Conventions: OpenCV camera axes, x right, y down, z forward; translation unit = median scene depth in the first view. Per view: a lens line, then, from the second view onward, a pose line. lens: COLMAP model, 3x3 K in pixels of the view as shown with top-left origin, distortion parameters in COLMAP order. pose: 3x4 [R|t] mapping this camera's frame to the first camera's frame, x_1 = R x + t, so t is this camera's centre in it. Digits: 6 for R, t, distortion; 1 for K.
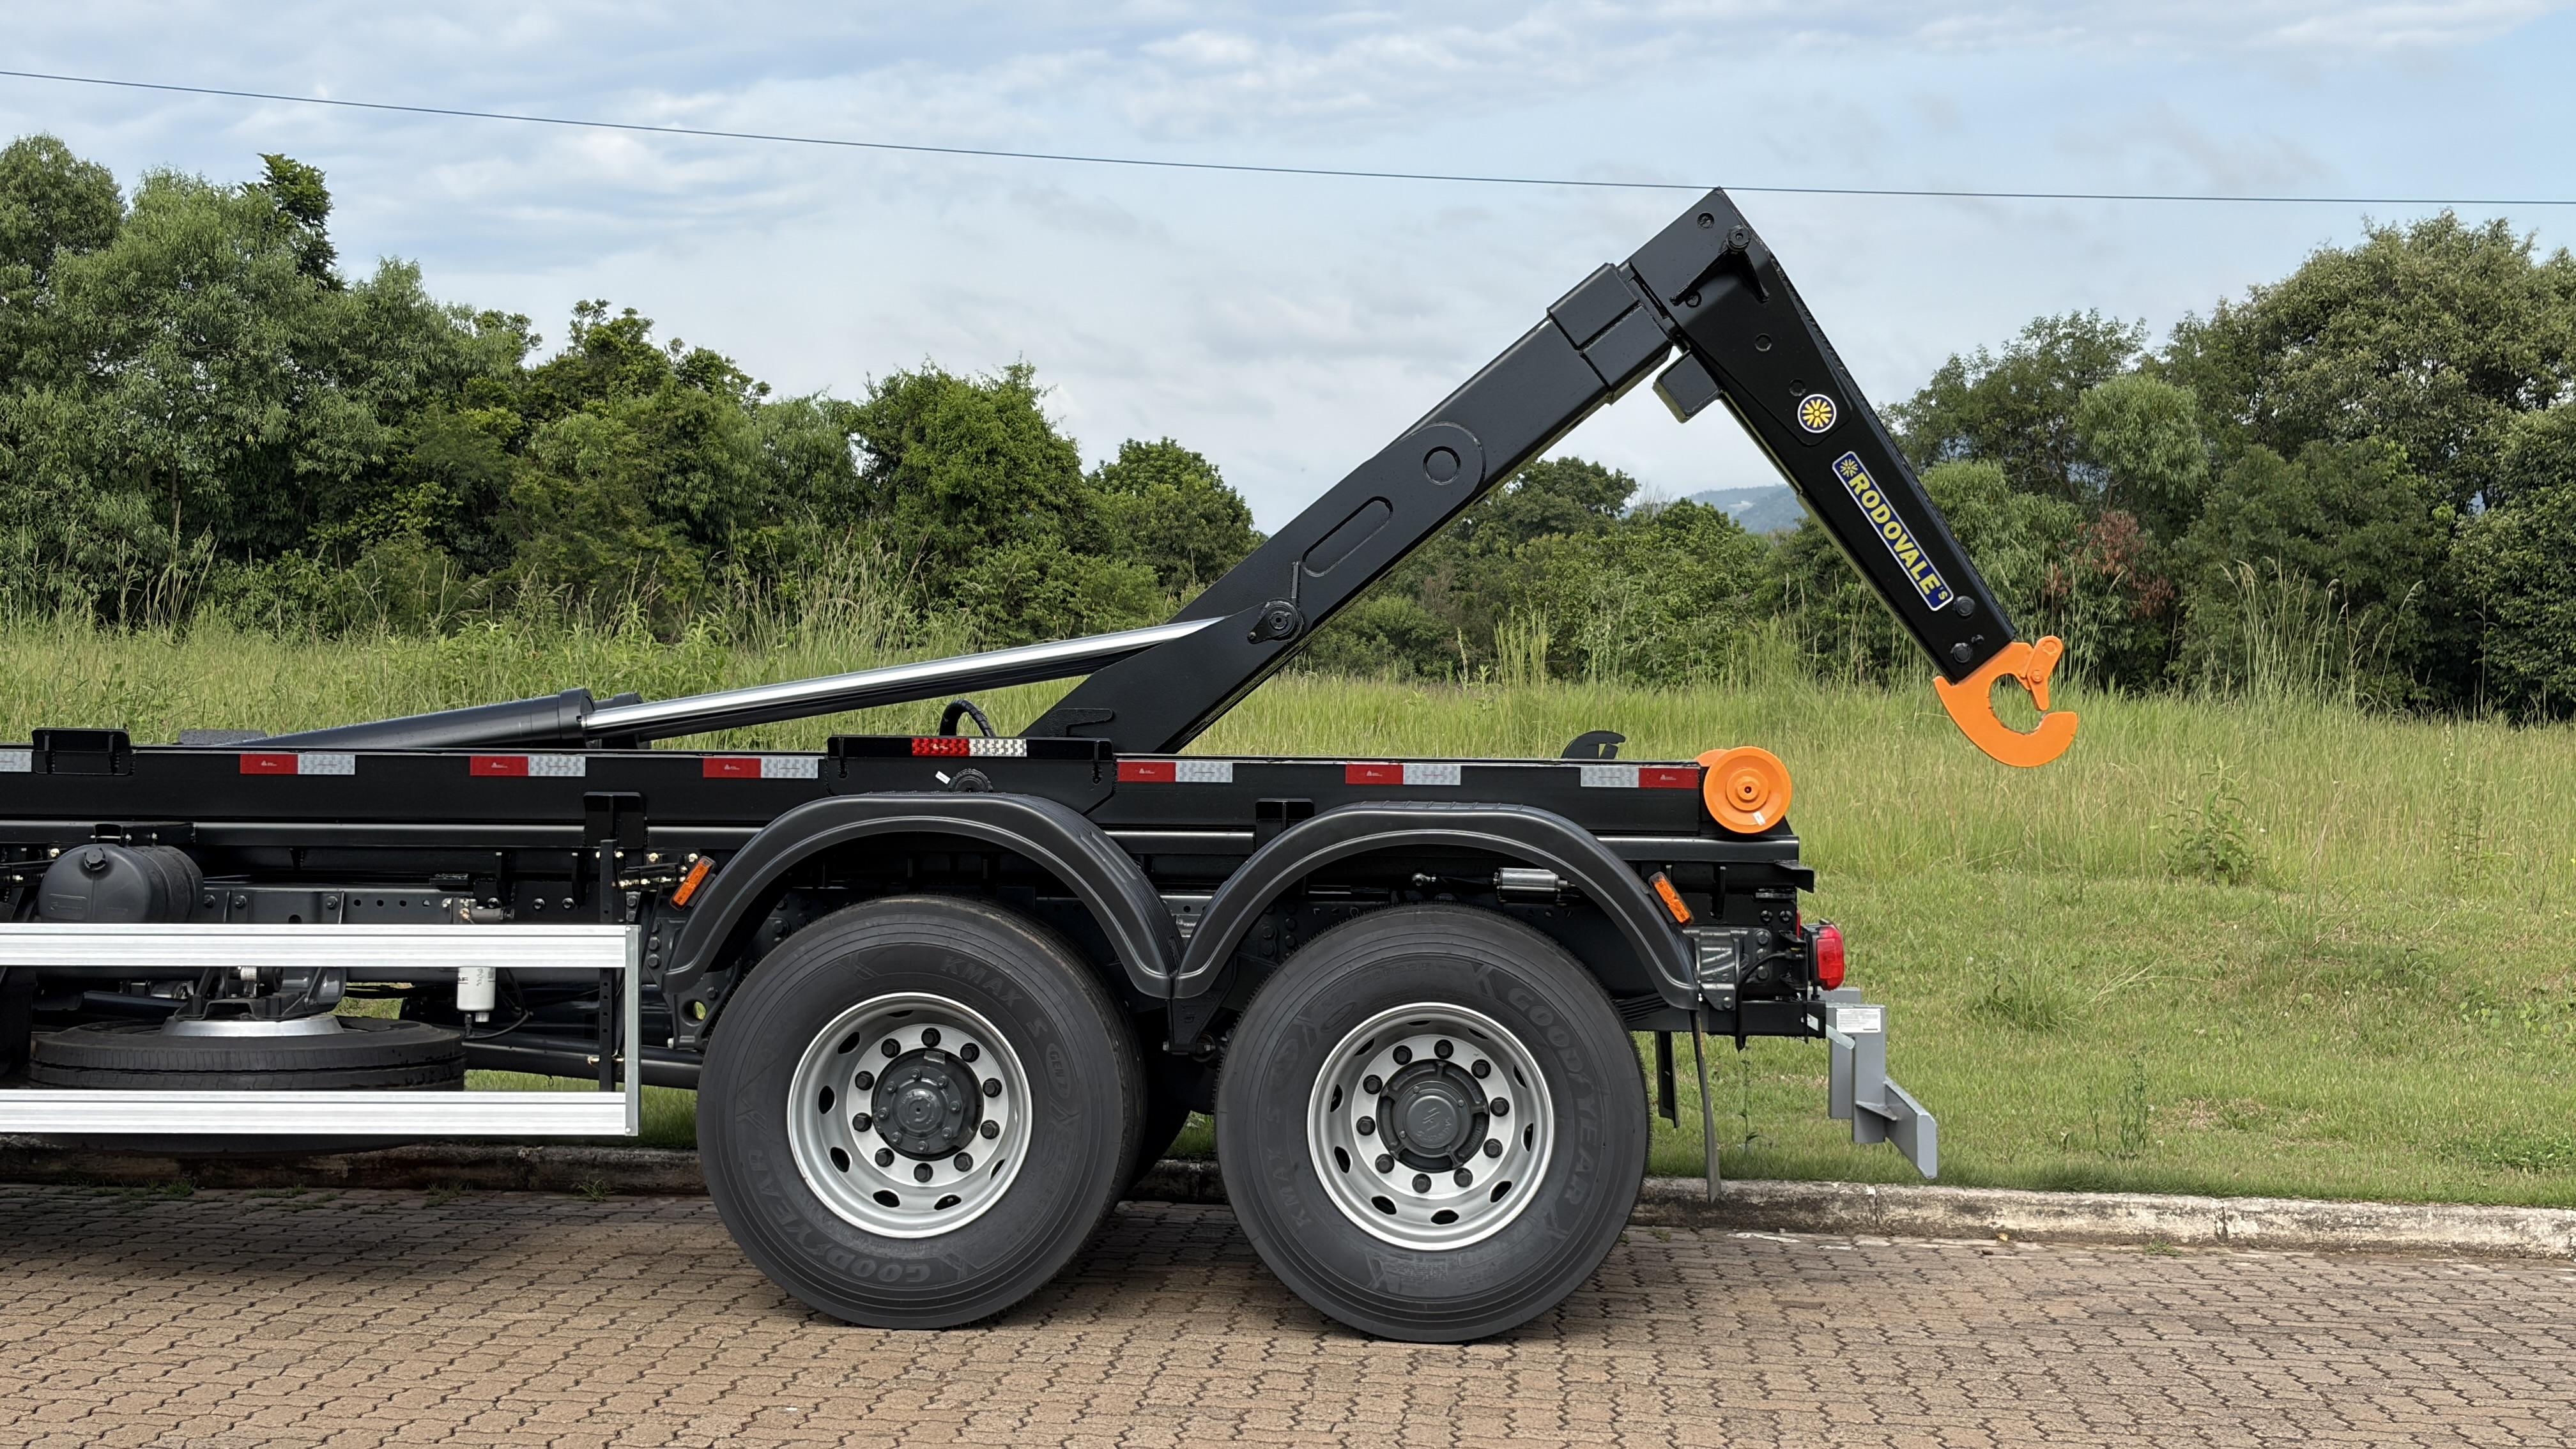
lens RADIAL K [[3850.5, 0, 1295.9], [0, 3850.5, 725.8], [0, 0, 1]] dist [0.261275, -1.091921]
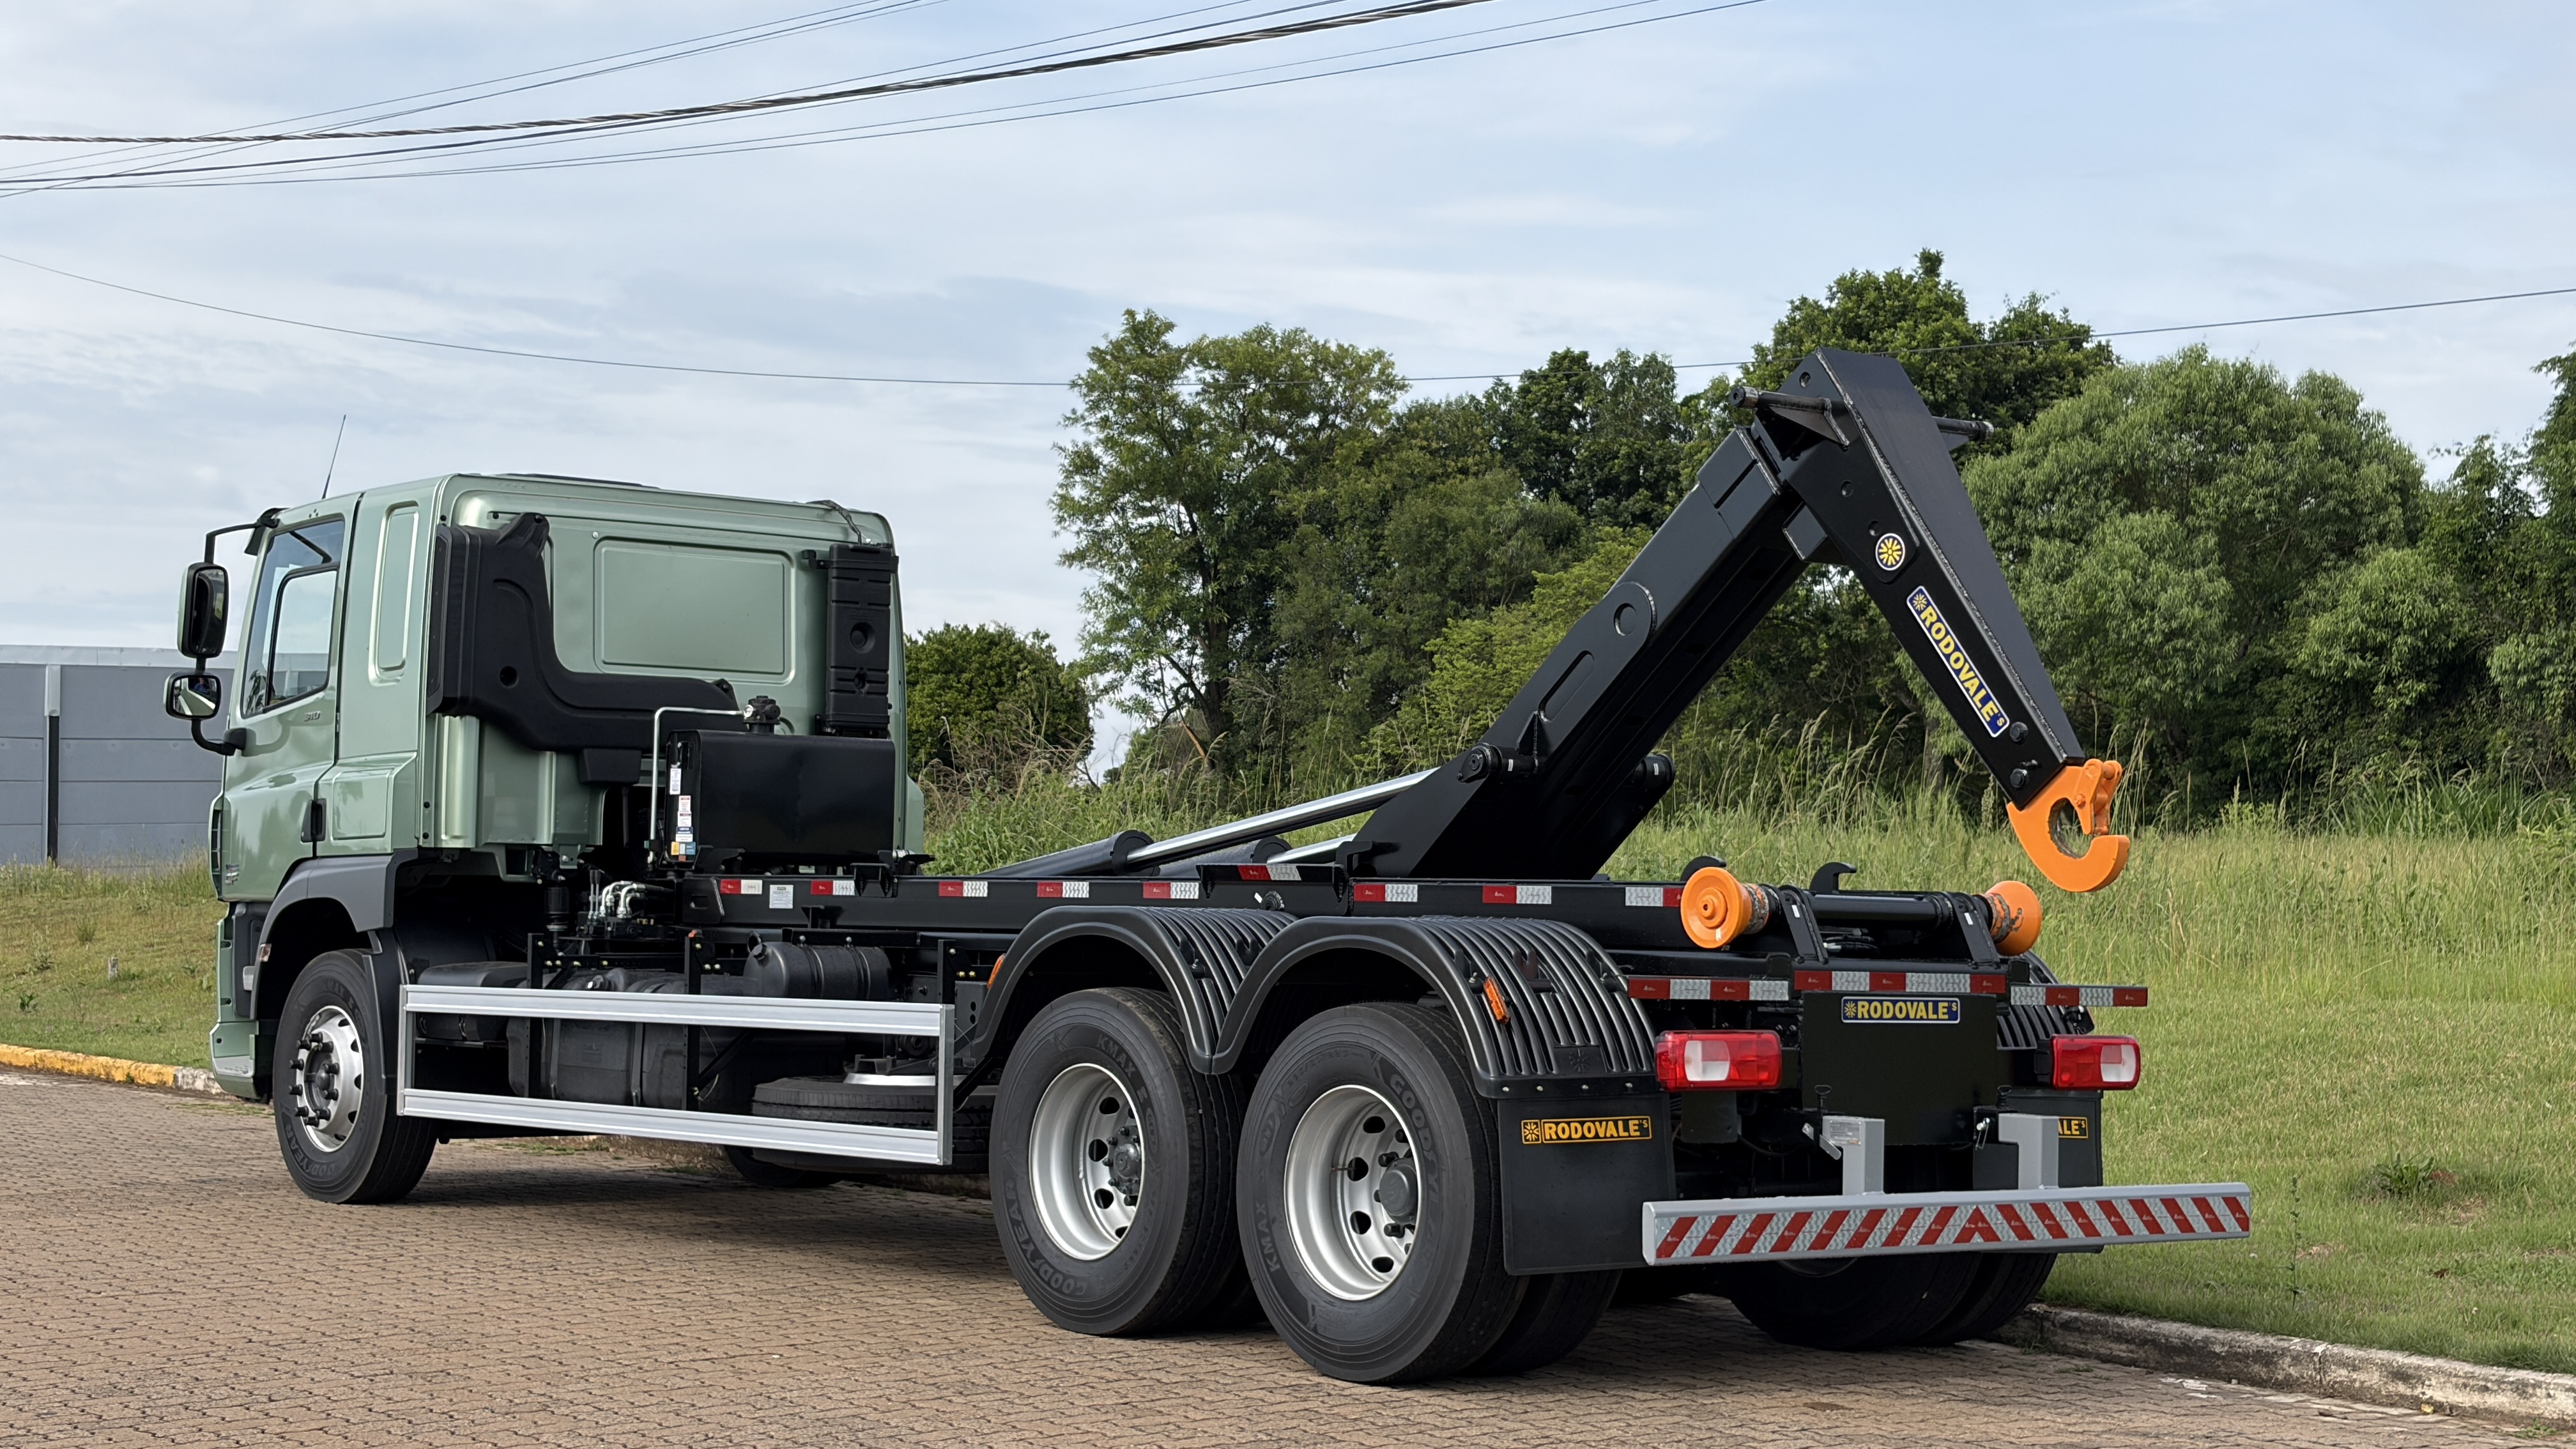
lens RADIAL K [[3850.5, 0, 1295.9], [0, 3850.5, 725.8], [0, 0, 1]] dist [0.261275, -1.091921]
pose [[0.671081, -0.033601, -0.740622, 0.165383], [-0.010034, 0.998469, -0.054392, 0.005072], [0.741316, 0.043933, 0.669717, 0.038301]]
